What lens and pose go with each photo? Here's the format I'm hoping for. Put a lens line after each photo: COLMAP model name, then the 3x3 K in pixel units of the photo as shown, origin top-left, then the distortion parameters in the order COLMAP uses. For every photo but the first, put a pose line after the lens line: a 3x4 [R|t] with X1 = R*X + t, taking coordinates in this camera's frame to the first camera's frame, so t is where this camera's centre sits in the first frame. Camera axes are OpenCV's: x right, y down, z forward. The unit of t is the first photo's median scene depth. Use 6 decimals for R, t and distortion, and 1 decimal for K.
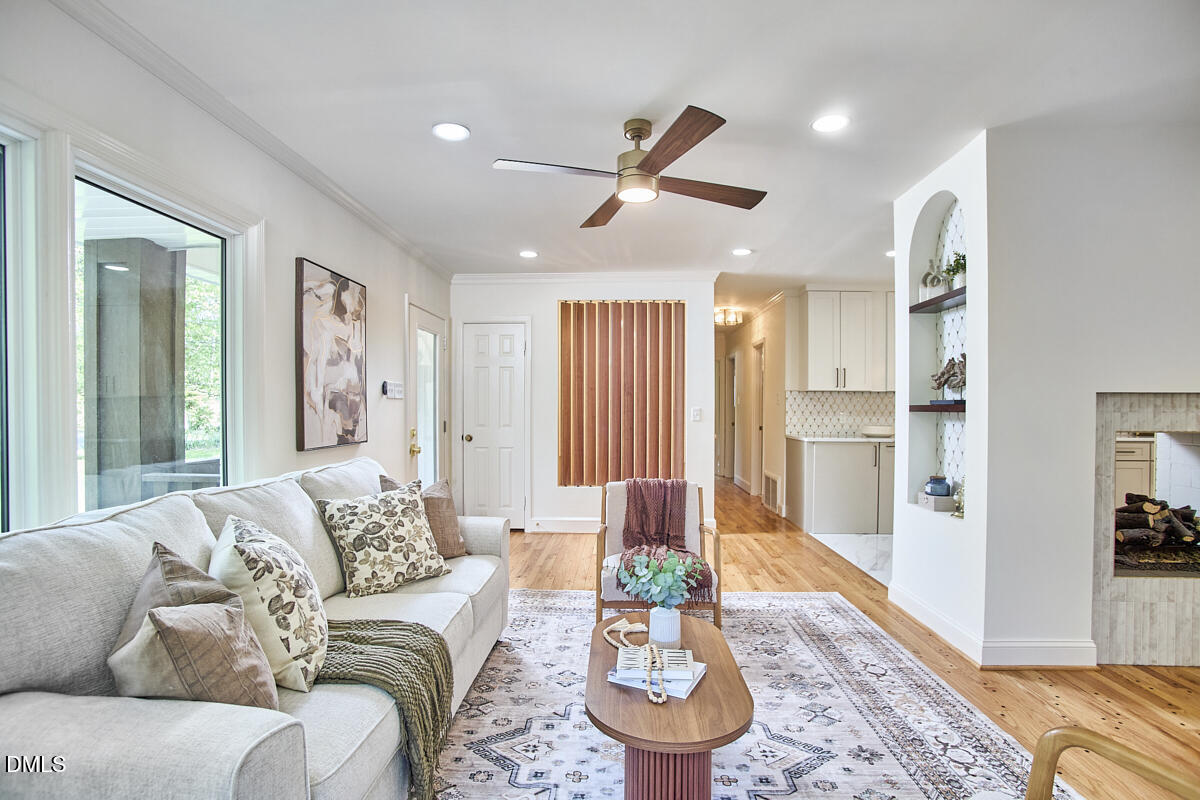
lens RADIAL K [[588.1, 0, 599.2], [0, 588.1, 406.4], [0, 0, 1]] dist [-0.038032, 0.000313]
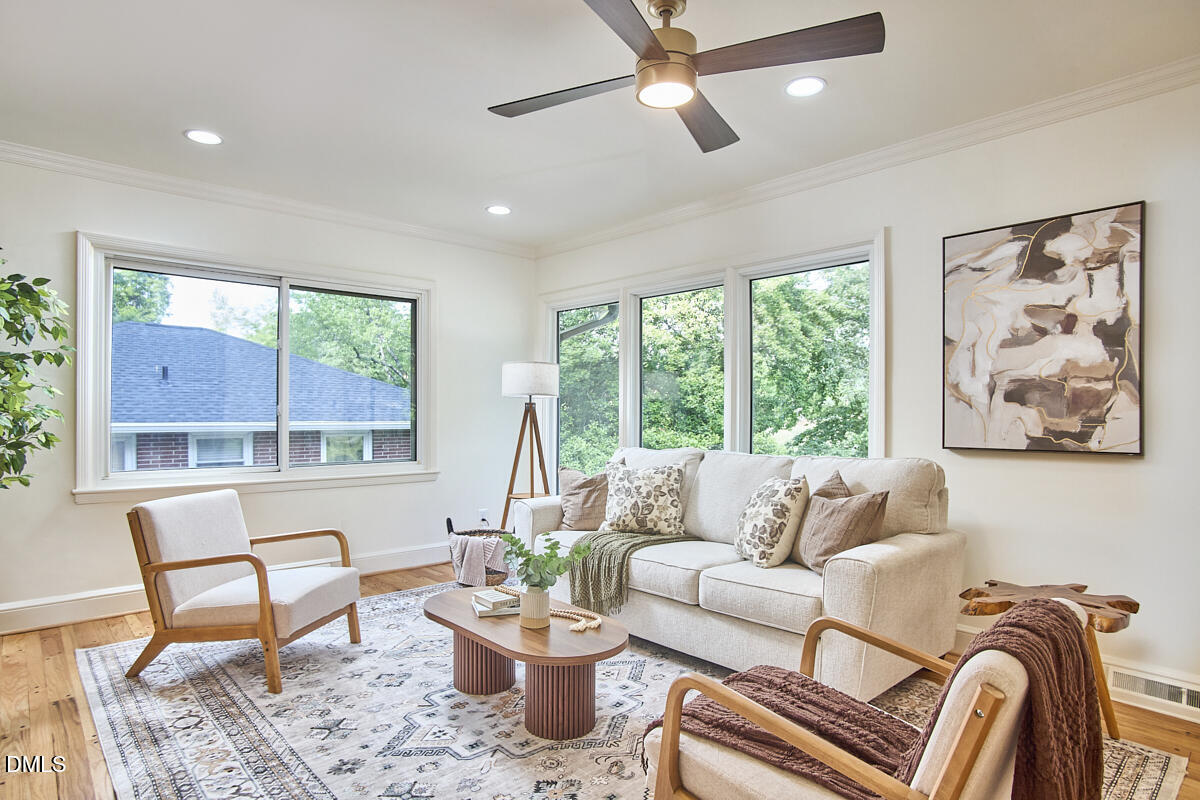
lens RADIAL K [[656.5, 0, 580.6], [0, 656.5, 414.0], [0, 0, 1]] dist [-0.044071, 0.007245]
pose [[-0.722958, -0.001788, -0.690890, 0.604113], [-0.001509, 0.999998, -0.001009, 0.023814], [0.690891, 0.000313, -0.722959, 1.334767]]
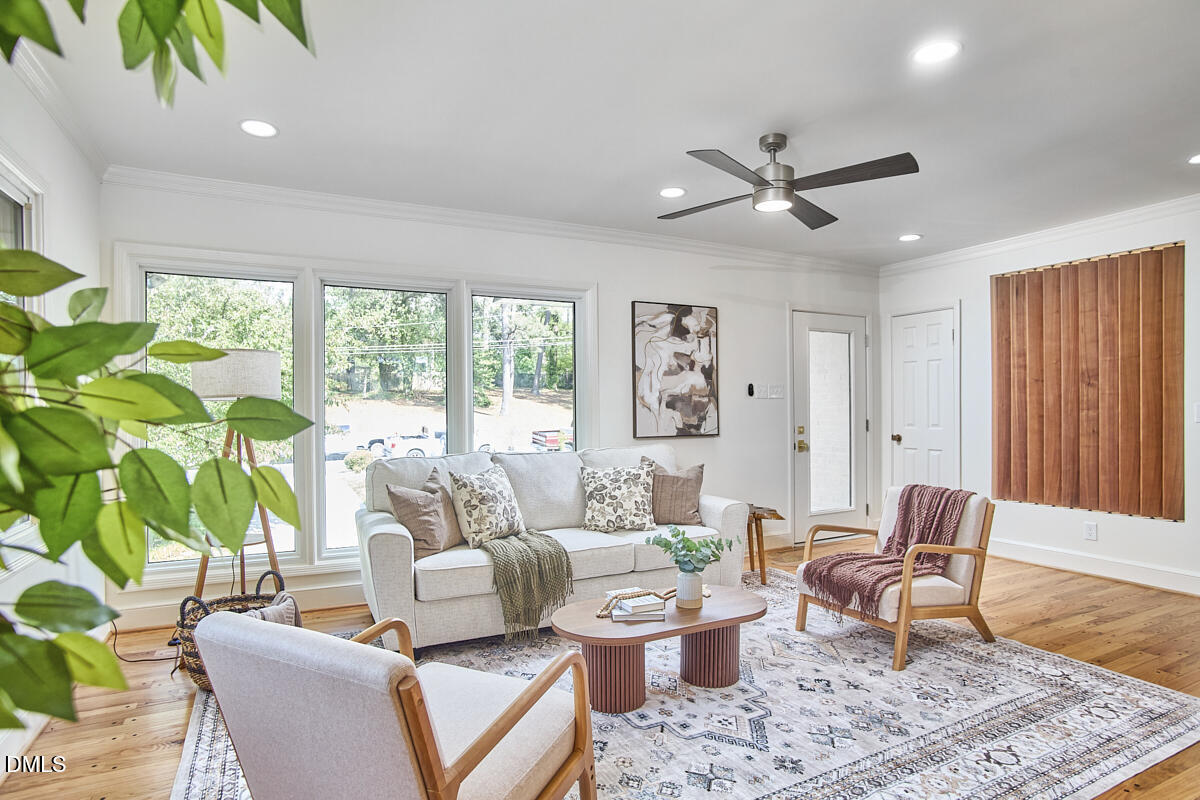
lens RADIAL K [[656.5, 0, 589.0], [0, 656.5, 411.1], [0, 0, 1]] dist [-0.044071, 0.007245]
pose [[0.486128, -0.000865, -0.873887, 0.826159], [0.008410, 0.999958, 0.003689, 0.004449], [0.873847, -0.009142, 0.486115, 0.123973]]
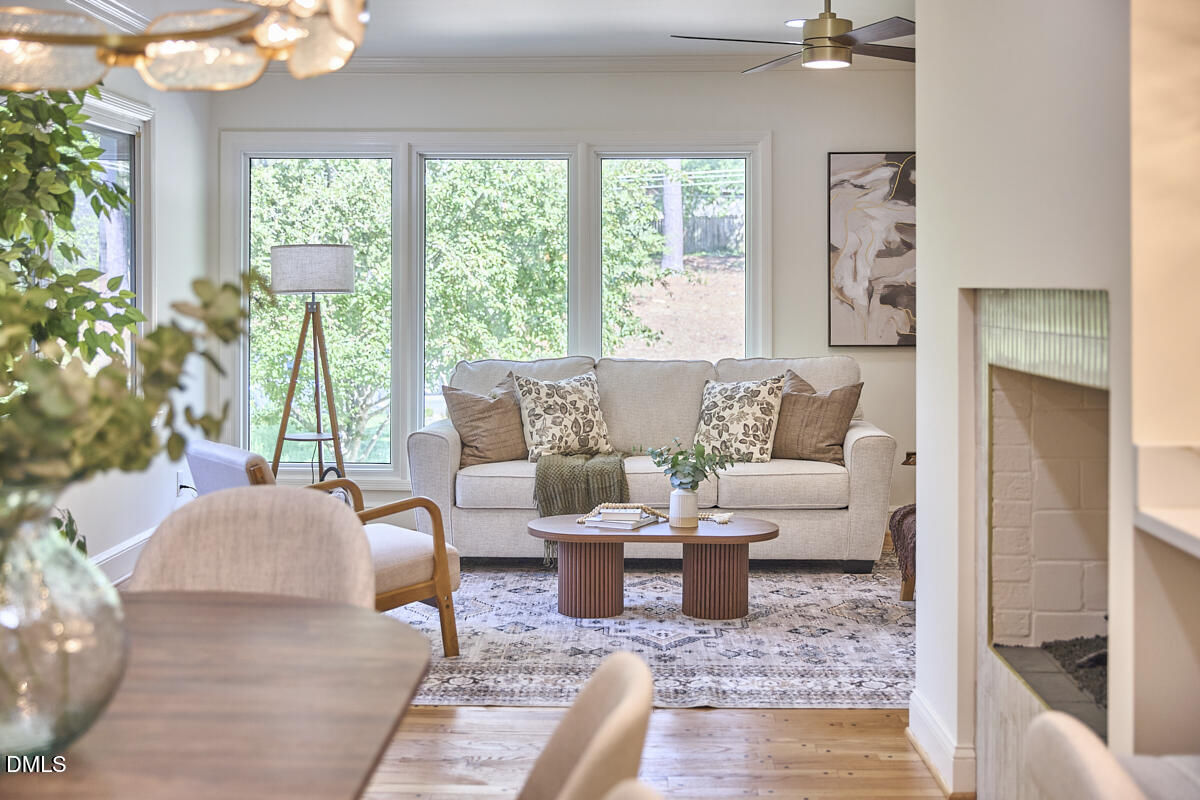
lens RADIAL K [[1469.2, 0, 586.2], [0, 1469.2, 282.5], [0, 0, 1]] dist [0.088284, 0.000000]
pose [[0.008280, -0.004532, -0.999955, 2.005225], [0.001808, 0.999988, -0.004517, -0.022412], [0.999964, -0.001770, 0.008288, 0.558678]]
